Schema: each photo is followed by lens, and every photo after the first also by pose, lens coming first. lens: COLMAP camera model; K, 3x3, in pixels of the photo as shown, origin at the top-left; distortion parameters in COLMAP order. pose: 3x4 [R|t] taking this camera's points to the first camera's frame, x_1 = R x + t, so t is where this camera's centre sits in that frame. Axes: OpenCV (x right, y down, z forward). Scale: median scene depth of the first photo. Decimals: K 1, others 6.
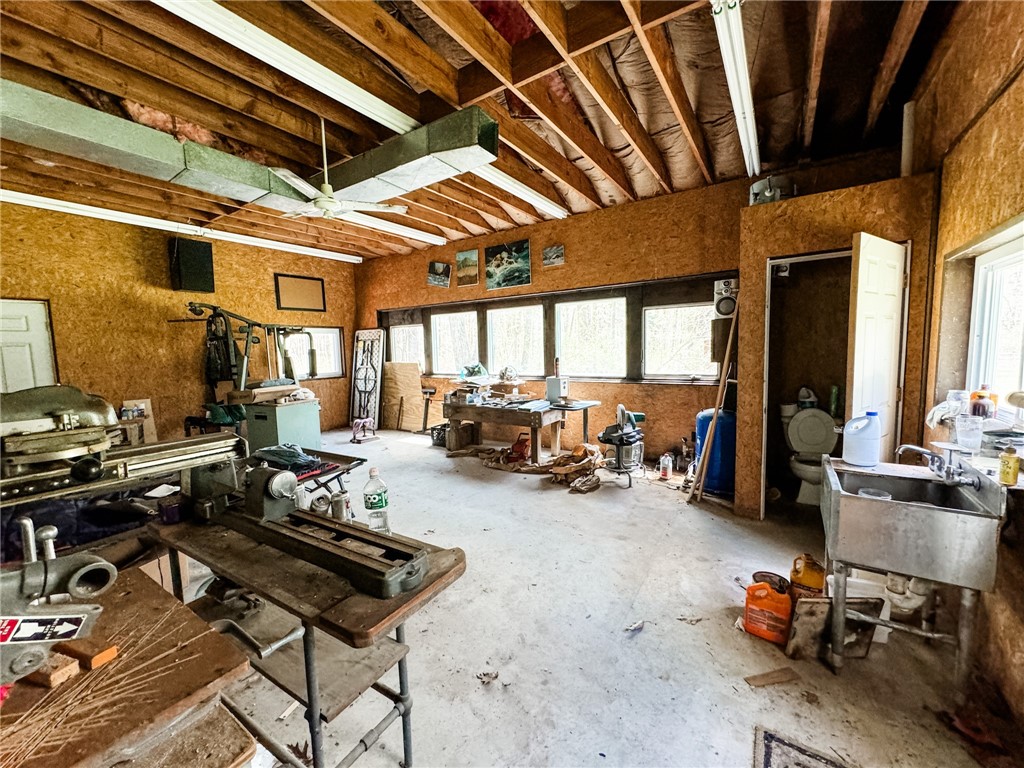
lens RADIAL K [[413.1, 0, 506.8], [0, 413.1, 384.6], [0, 0, 1]] dist [-0.000496, 0.000322]
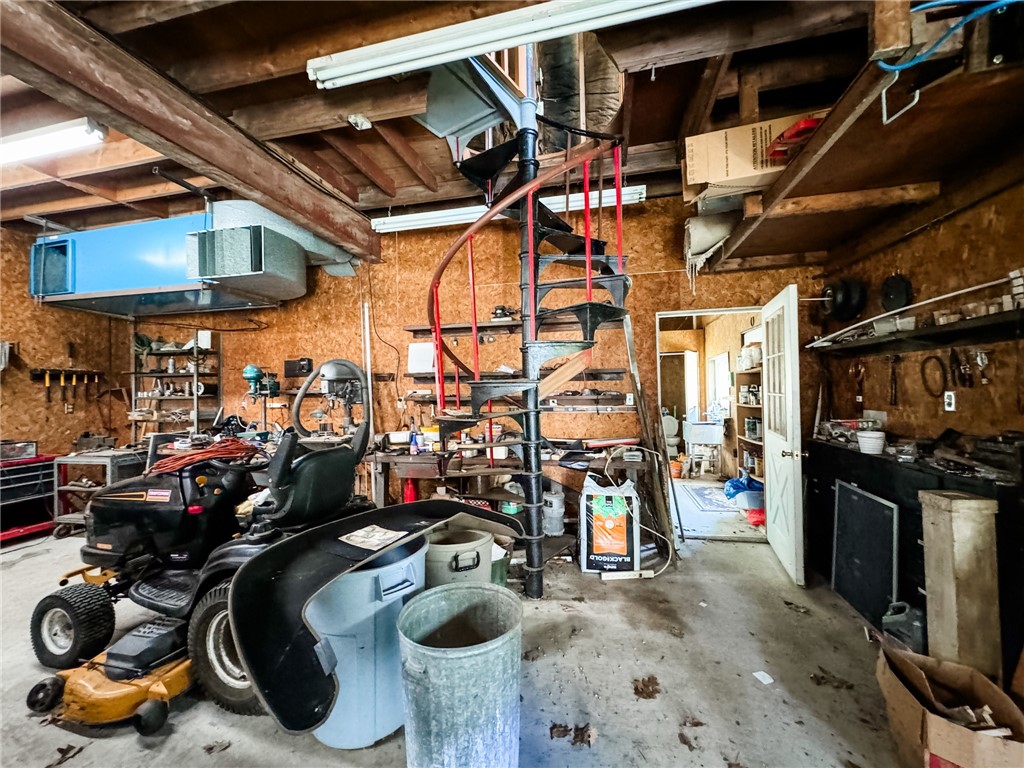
lens RADIAL K [[413.1, 0, 516.2], [0, 413.1, 383.6], [0, 0, 1]] dist [-0.000496, 0.000322]
pose [[0.931195, 0.014823, 0.364220, -0.836979], [0.027344, 0.993517, -0.110344, 0.106173], [-0.363495, 0.112711, 0.924753, -0.788180]]
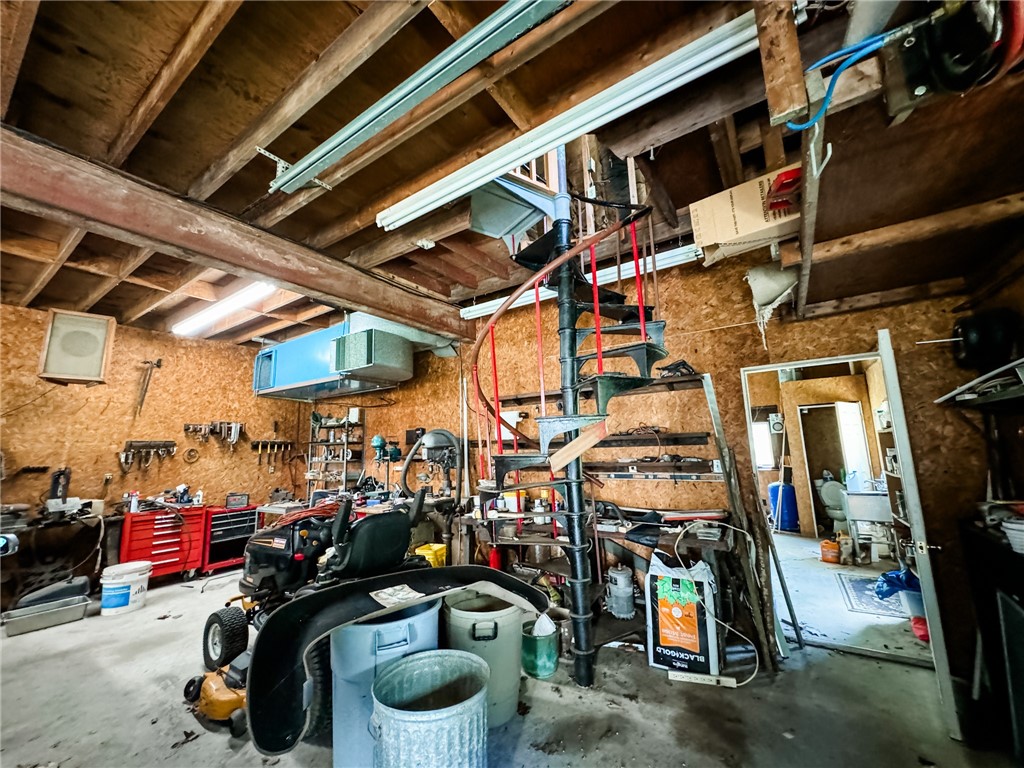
lens RADIAL K [[413.1, 0, 510.9], [0, 413.1, 382.4], [0, 0, 1]] dist [-0.000496, 0.000322]
pose [[0.999999, -0.001084, 0.000905, -0.671021], [0.001278, 0.967504, -0.252852, 0.091151], [-0.000602, 0.252853, 0.967505, -0.864648]]
